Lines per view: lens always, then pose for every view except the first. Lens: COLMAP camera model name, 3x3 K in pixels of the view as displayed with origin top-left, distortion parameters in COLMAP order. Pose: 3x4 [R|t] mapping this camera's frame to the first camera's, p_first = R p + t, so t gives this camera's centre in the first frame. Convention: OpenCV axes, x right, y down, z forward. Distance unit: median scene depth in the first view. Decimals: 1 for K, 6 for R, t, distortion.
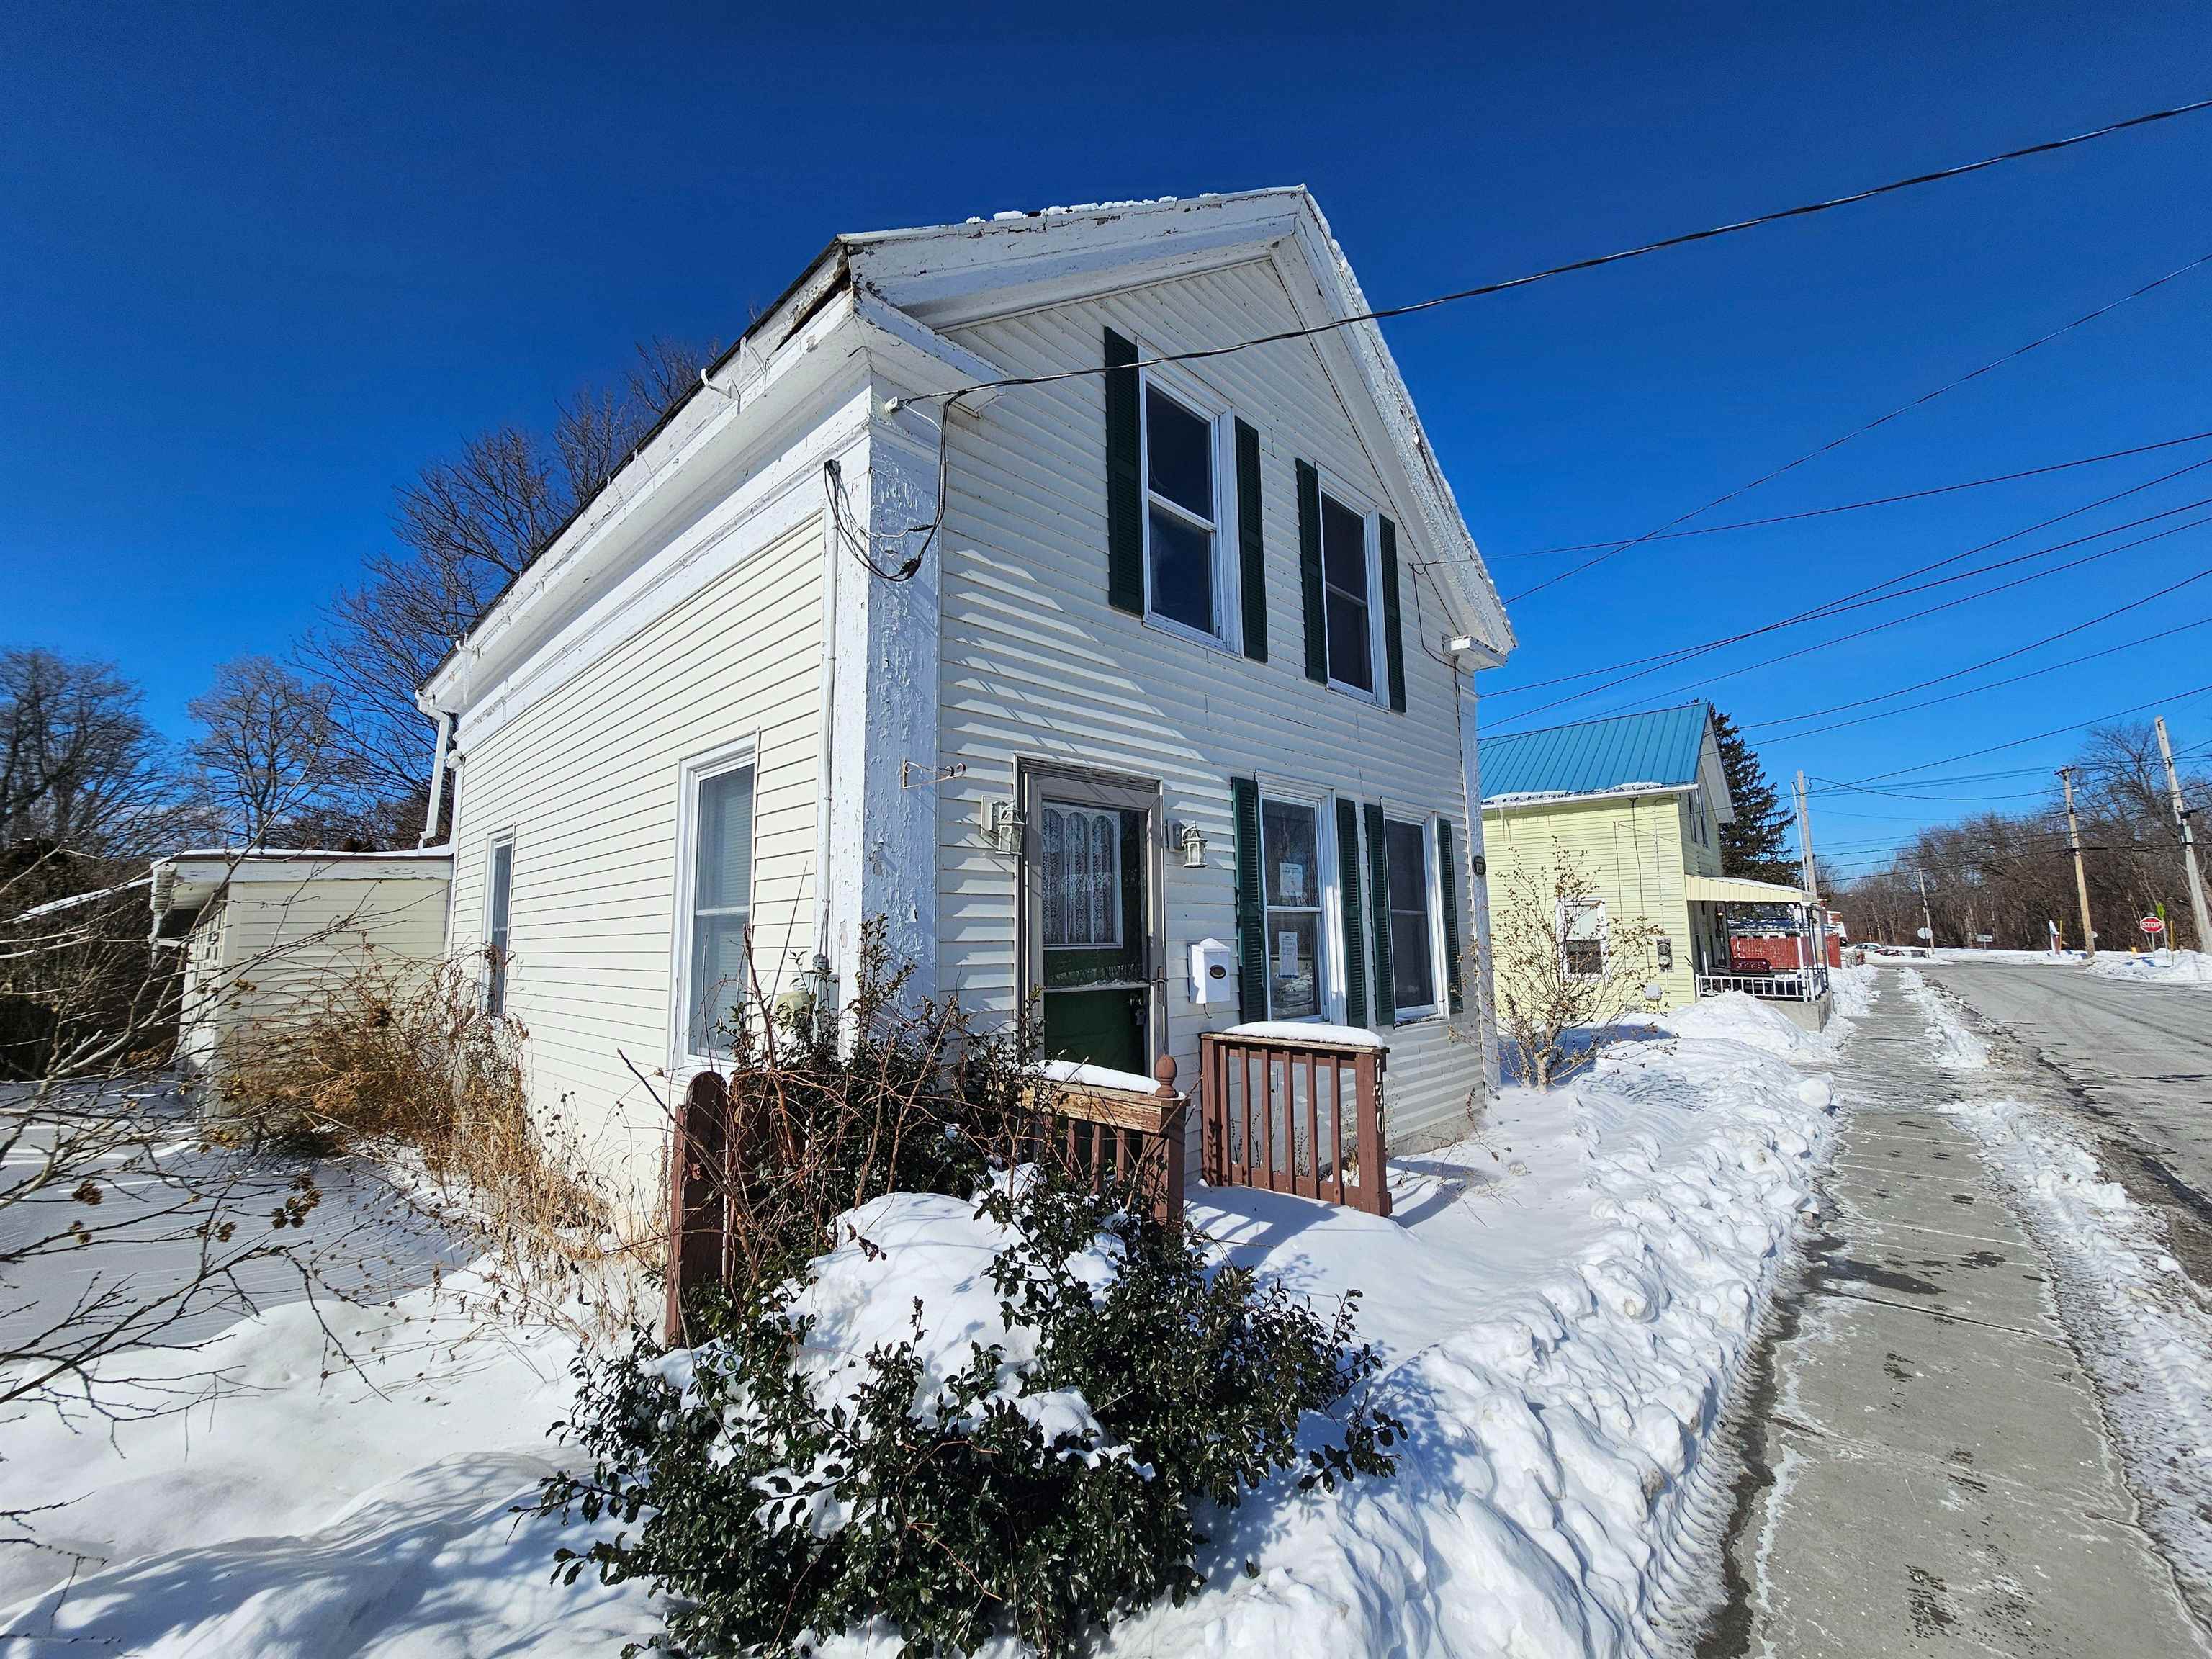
lens RADIAL K [[897.9, 0, 1107.9], [0, 897.9, 830.1], [0, 0, 1]] dist [-0.002378, 0.000340]
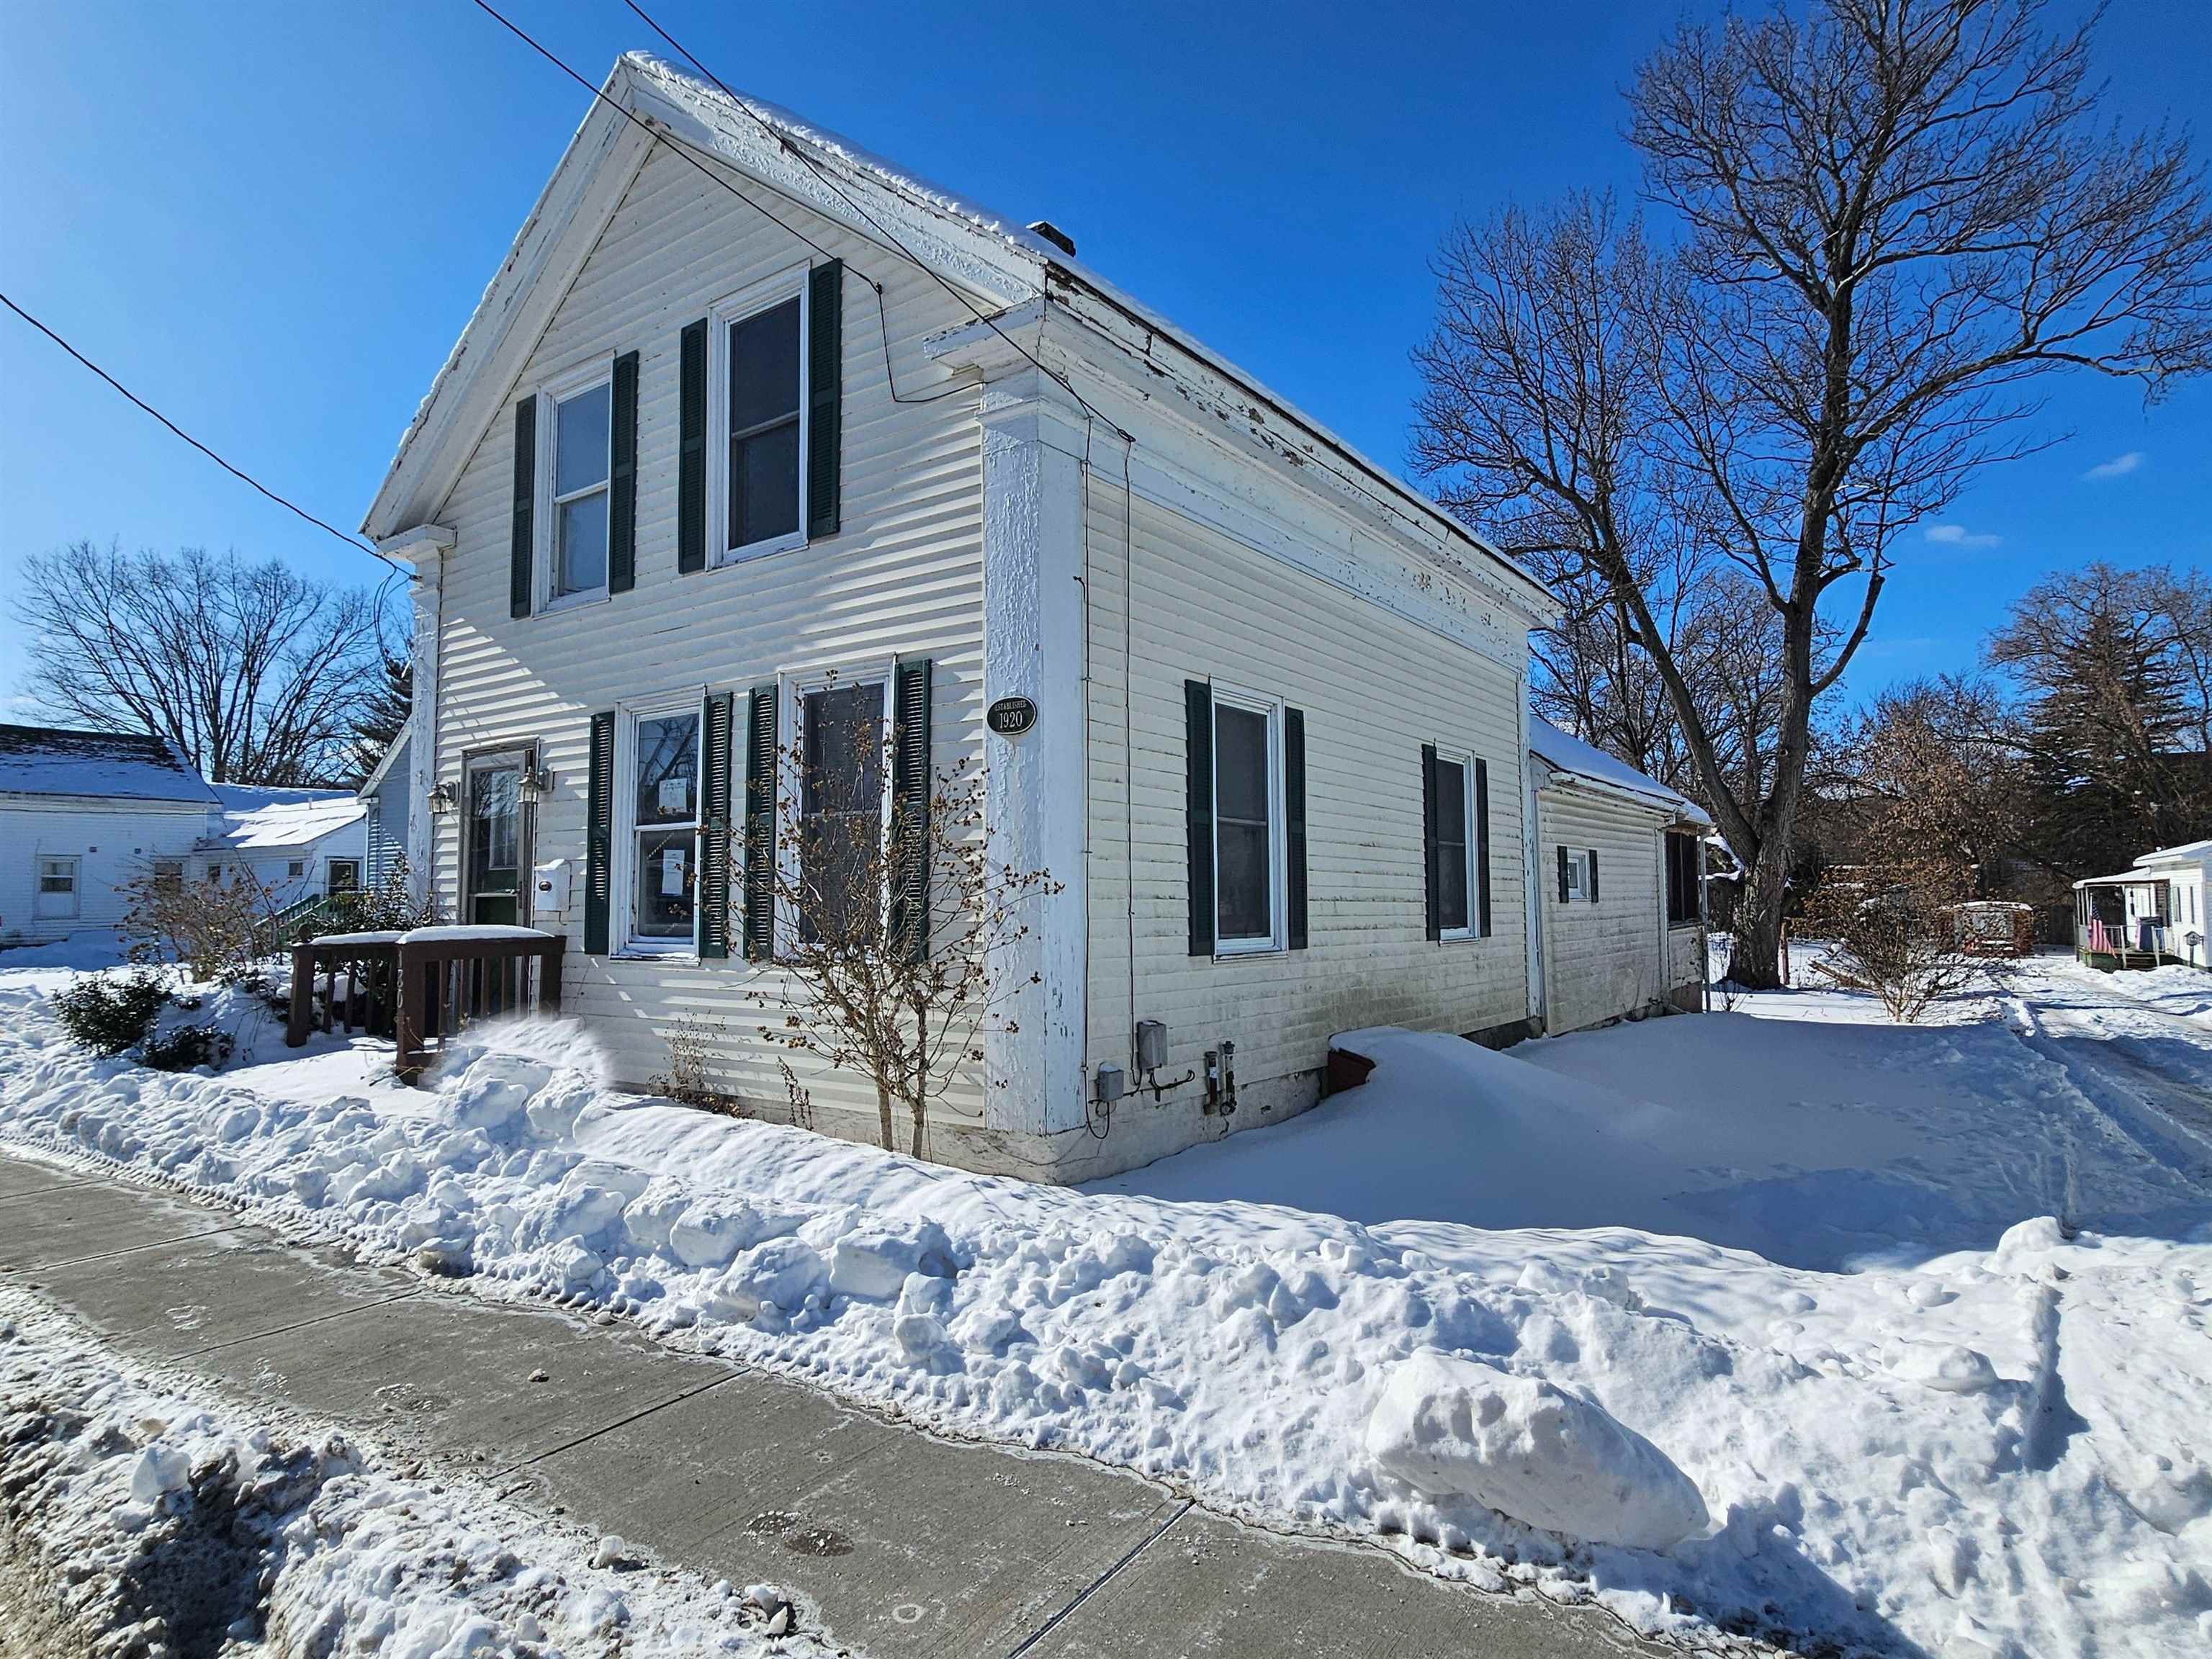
lens RADIAL K [[1232.9, 0, 1106.0], [0, 1232.9, 829.5], [0, 0, 1]] dist [-0.003445, -0.000673]
pose [[0.152042, -0.045927, -0.987306, 1.896759], [0.126926, 0.991556, -0.026578, 0.222187], [0.980190, -0.121274, 0.156587, 1.491489]]
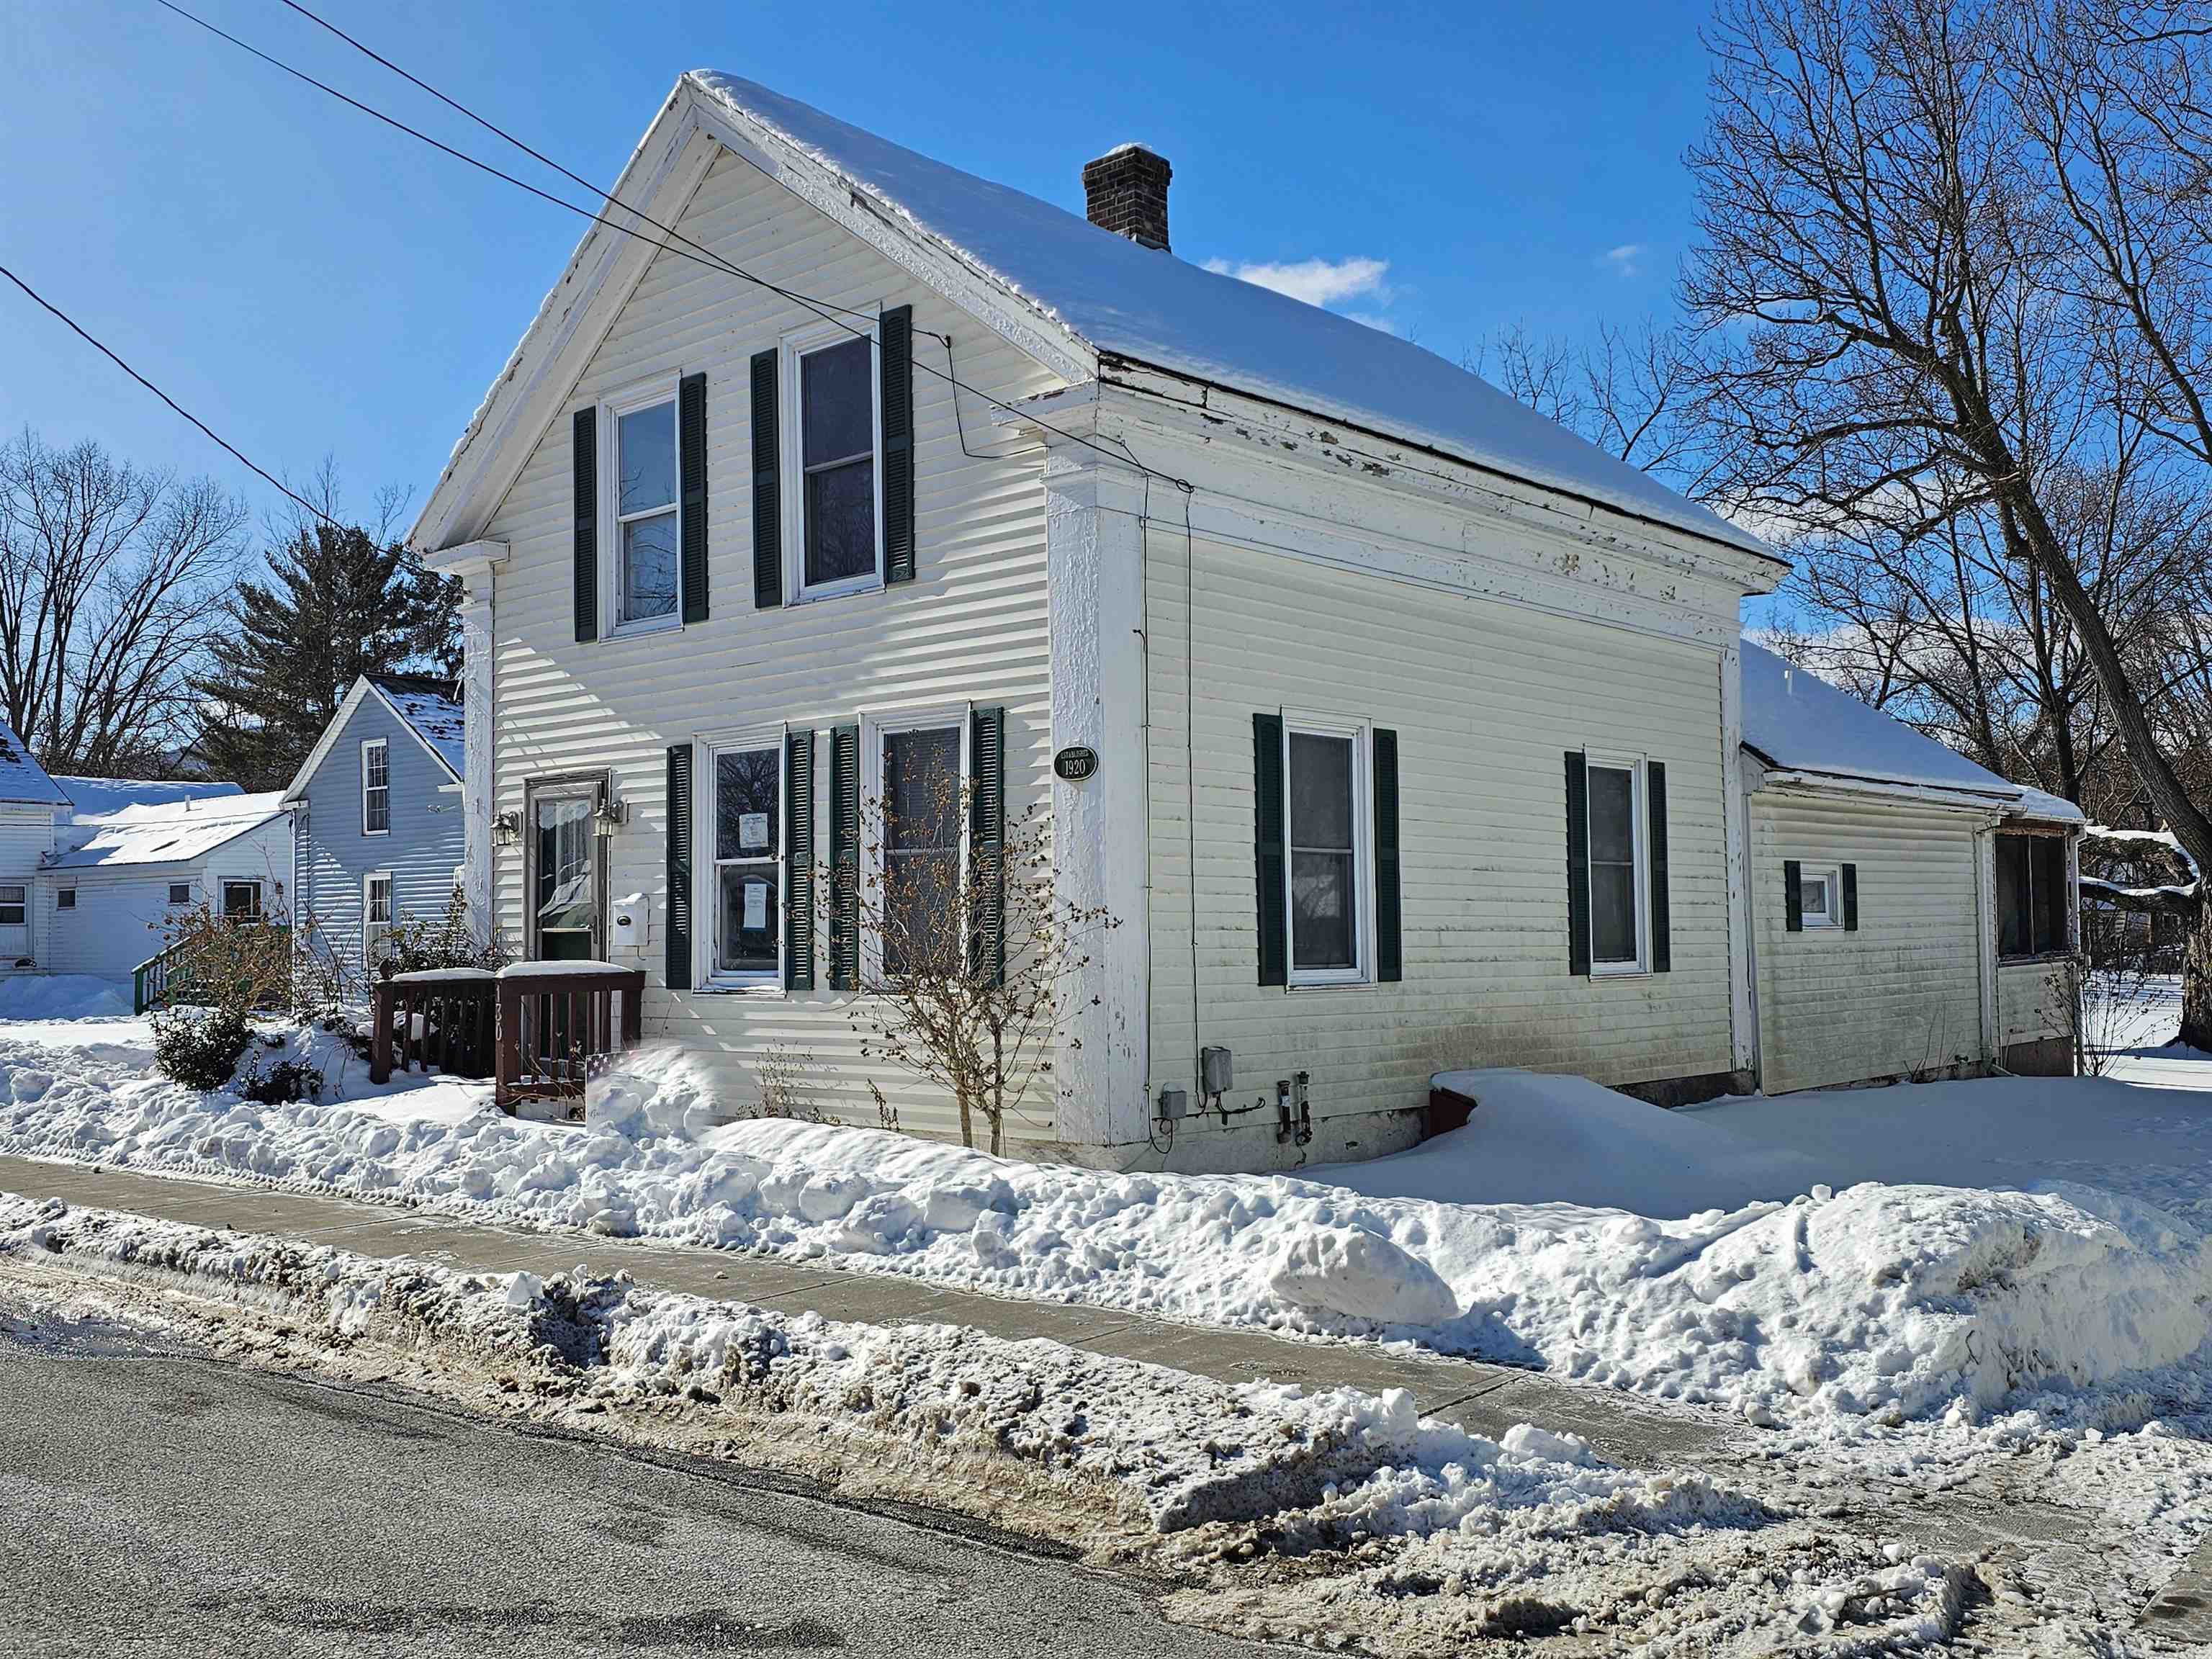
lens RADIAL K [[1976.3, 0, 1087.3], [0, 1976.3, 856.0], [0, 0, 1]] dist [0.127568, -0.180933]
pose [[0.035153, -0.025877, -0.999047, 2.816494], [0.135496, 0.990558, -0.020890, 0.211360], [0.990154, -0.134633, 0.038328, 1.522514]]
